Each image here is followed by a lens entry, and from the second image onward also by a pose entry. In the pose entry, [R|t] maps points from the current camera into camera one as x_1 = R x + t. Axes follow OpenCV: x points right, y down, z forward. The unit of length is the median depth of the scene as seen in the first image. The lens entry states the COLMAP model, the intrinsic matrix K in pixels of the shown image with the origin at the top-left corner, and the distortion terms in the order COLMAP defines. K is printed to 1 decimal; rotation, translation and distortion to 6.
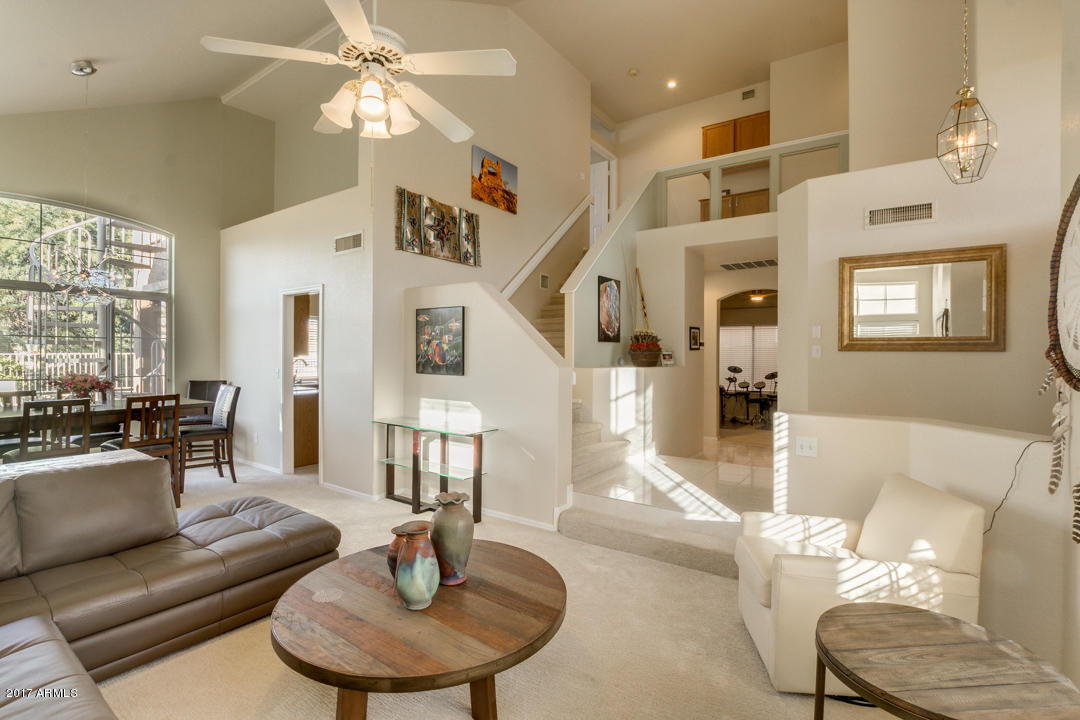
lens RADIAL K [[503.6, 0, 543.6], [0, 503.6, 350.7], [0, 0, 1]] dist [-0.021683, -0.000245]
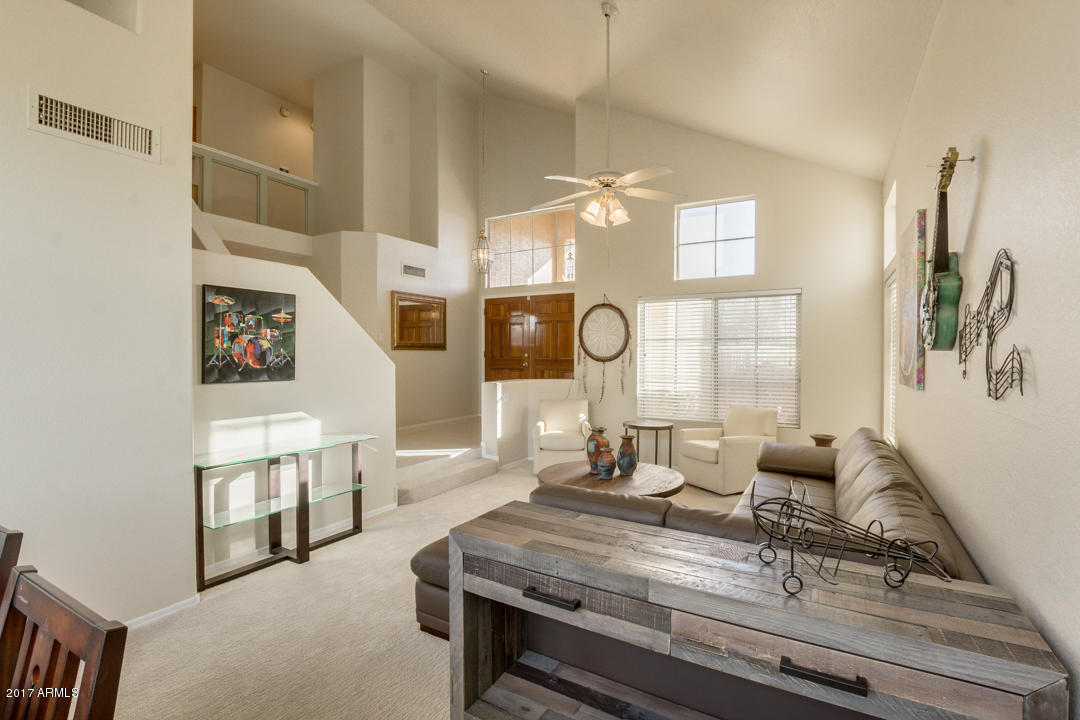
lens RADIAL K [[503.6, 0, 543.6], [0, 503.6, 350.7], [0, 0, 1]] dist [-0.021683, -0.000245]
pose [[-0.089230, 0.000855, 0.996011, -0.919382], [-0.004951, 0.999987, -0.001302, 0.000955], [-0.995999, -0.005048, -0.089224, 0.614571]]
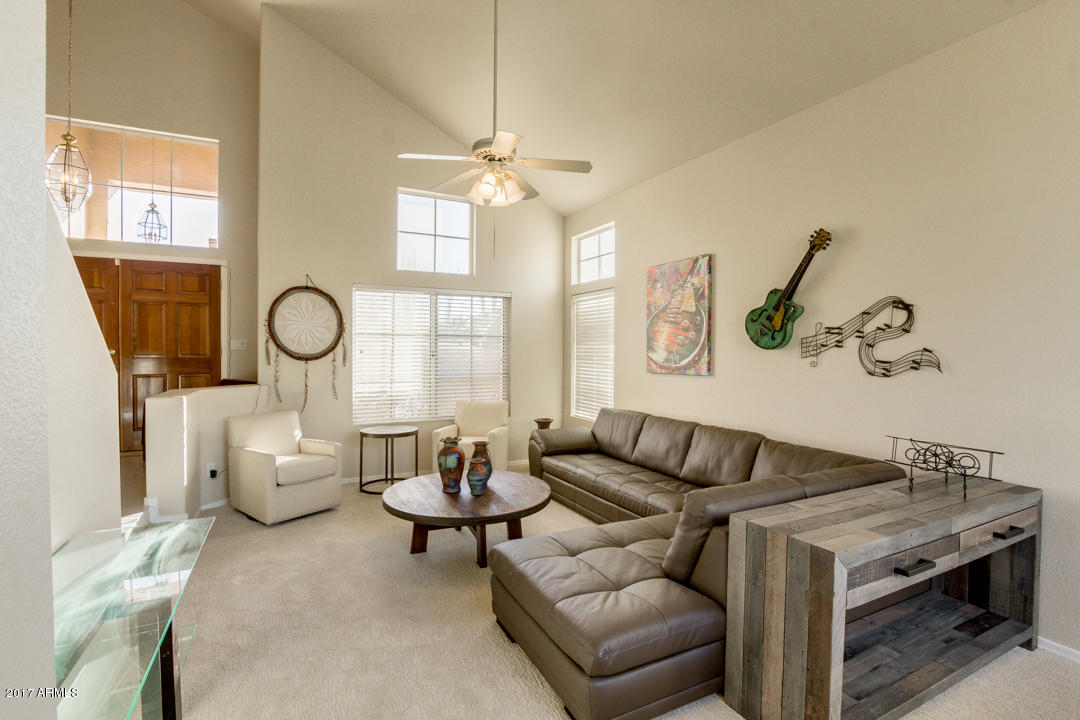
lens RADIAL K [[497.0, 0, 543.2], [0, 497.0, 355.7], [0, 0, 1]] dist [-0.024042, -0.000033]
pose [[-0.886678, -0.013328, 0.462196, -0.526145], [-0.008939, 0.999892, 0.011684, 0.001720], [-0.462302, 0.006229, -0.886701, 1.017902]]
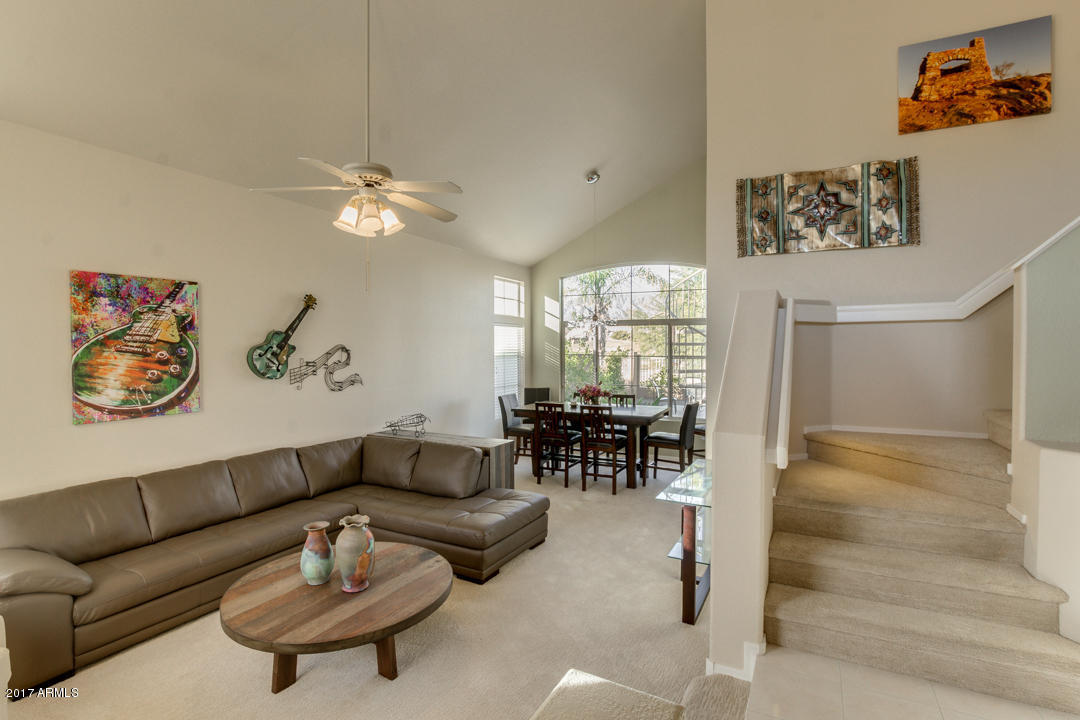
lens RADIAL K [[503.6, 0, 543.6], [0, 503.6, 350.7], [0, 0, 1]] dist [-0.021683, -0.000245]
pose [[0.117606, -0.000412, -0.993060, 0.485966], [0.005495, 0.999985, 0.000236, -0.052070], [0.993045, -0.005485, 0.117607, 0.594603]]
